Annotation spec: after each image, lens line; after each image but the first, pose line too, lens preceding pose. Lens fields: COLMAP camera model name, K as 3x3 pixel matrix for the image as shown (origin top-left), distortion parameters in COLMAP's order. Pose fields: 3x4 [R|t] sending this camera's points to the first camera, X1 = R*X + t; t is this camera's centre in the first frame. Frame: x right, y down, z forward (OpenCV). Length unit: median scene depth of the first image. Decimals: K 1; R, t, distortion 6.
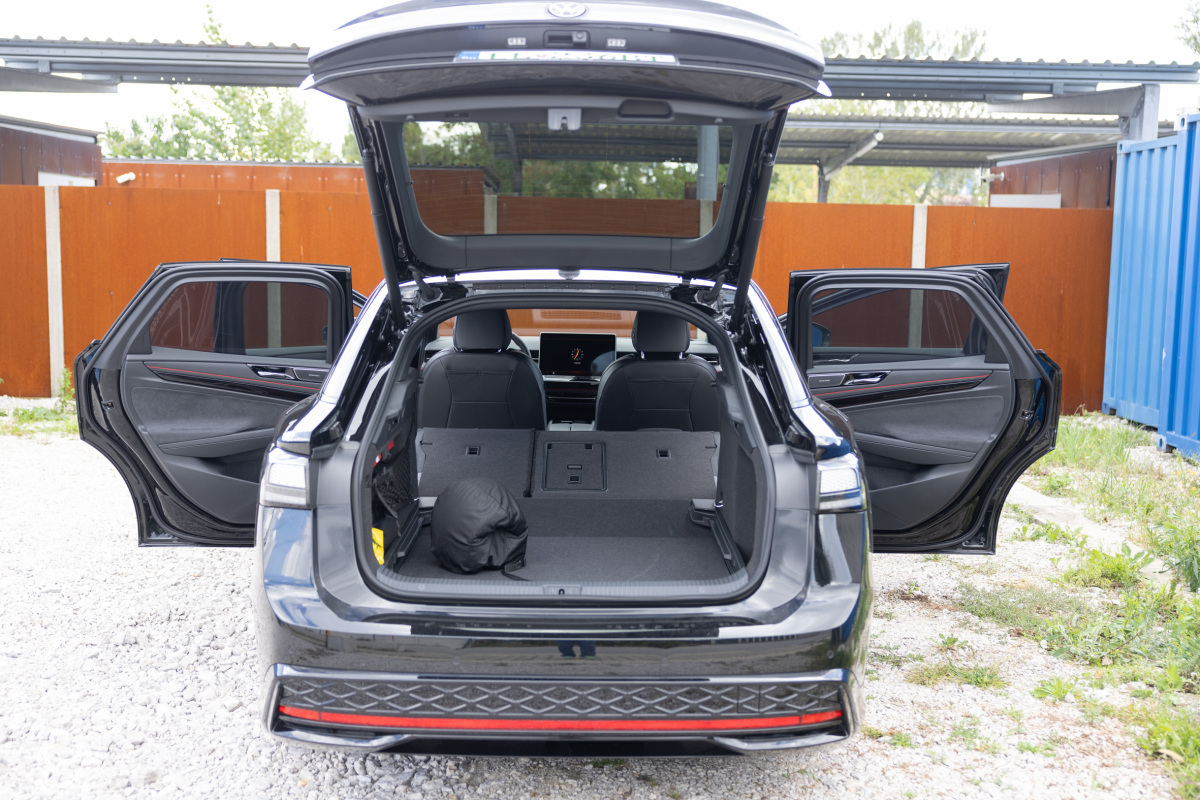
lens RADIAL K [[1469.6, 0, 600.0], [0, 1469.6, 400.0], [0, 0, 1]] dist [0.092459, 0.041127]
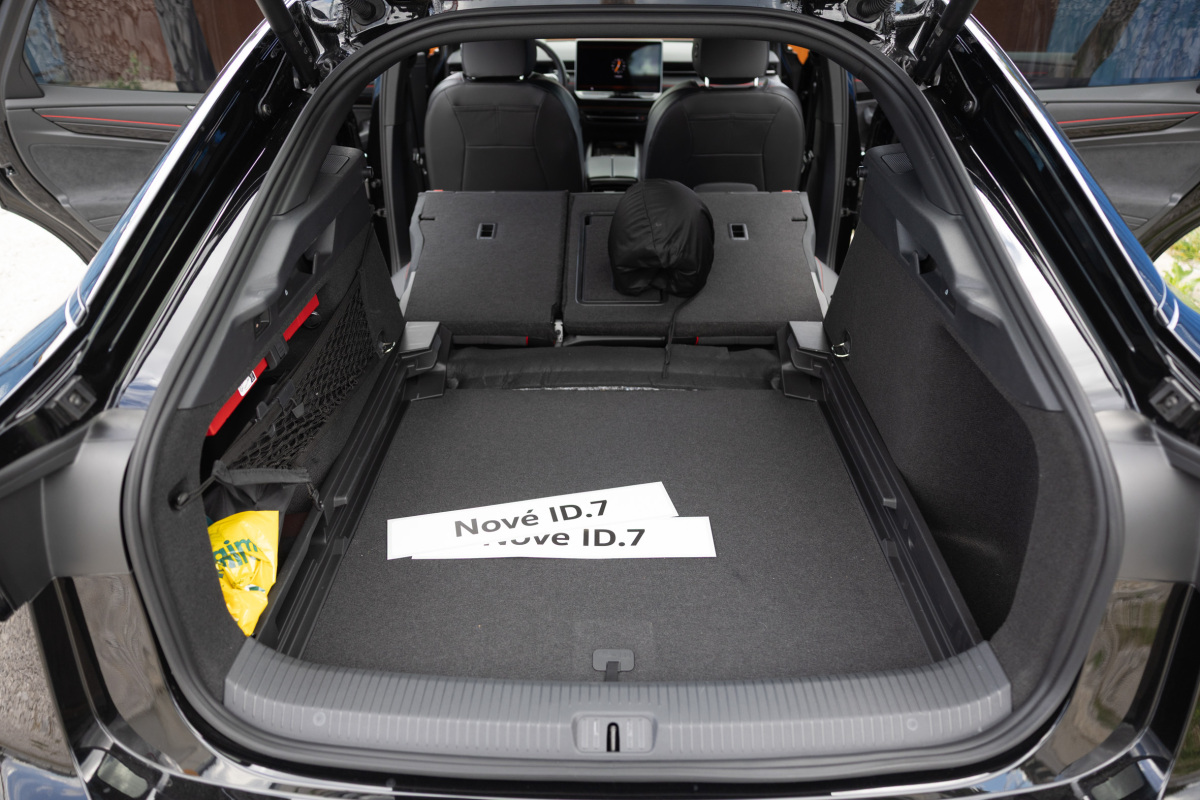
lens RADIAL K [[804.9, 0, 600.0], [0, 804.9, 400.0], [0, 0, 1]] dist [0.016194, -0.001372]
pose [[0.999592, -0.003391, -0.028366, -0.018314], [0.014464, 0.916318, 0.400191, -0.057004], [0.024635, -0.400438, 0.915993, 0.650722]]
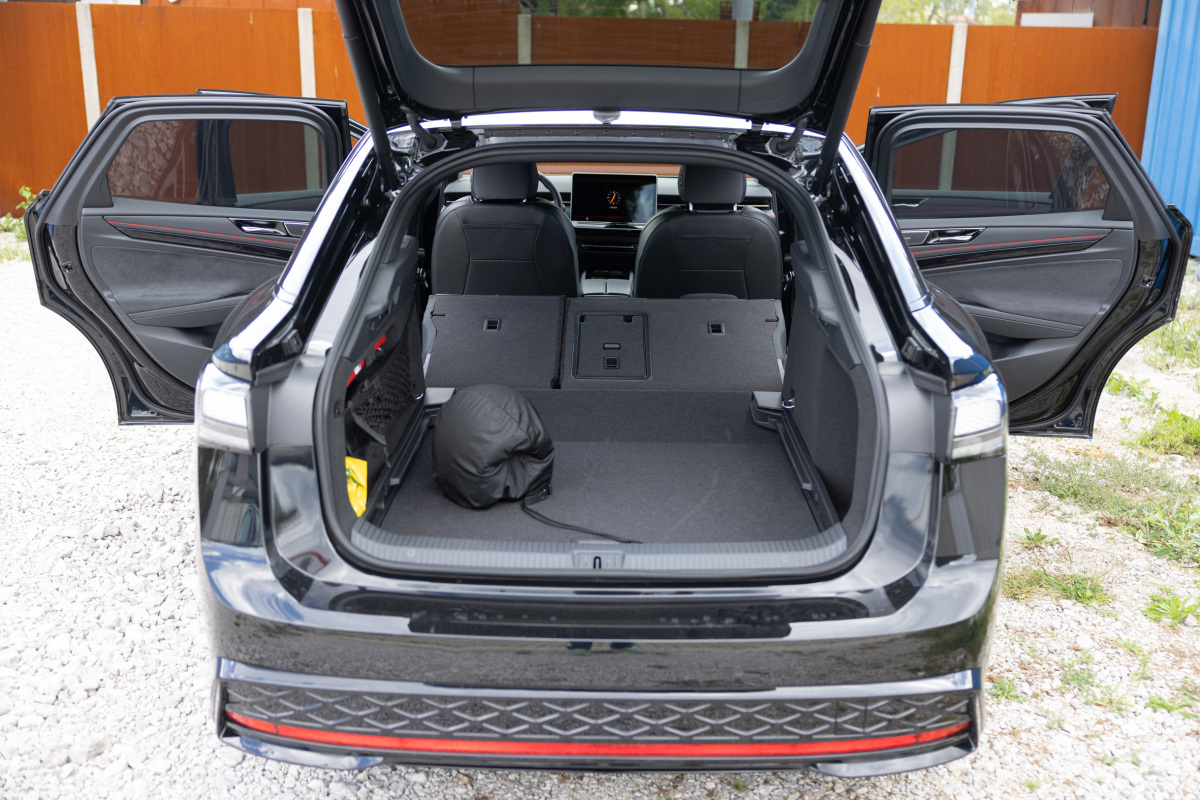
lens RADIAL K [[1248.2, 0, 607.1], [0, 1248.2, 398.9], [0, 0, 1]] dist [0.049670, 0.011722]
pose [[0.999866, 0.004492, -0.015728, -0.009347], [-0.001957, 0.987493, 0.157653, -0.041441], [0.016240, -0.157601, 0.987369, 0.311617]]
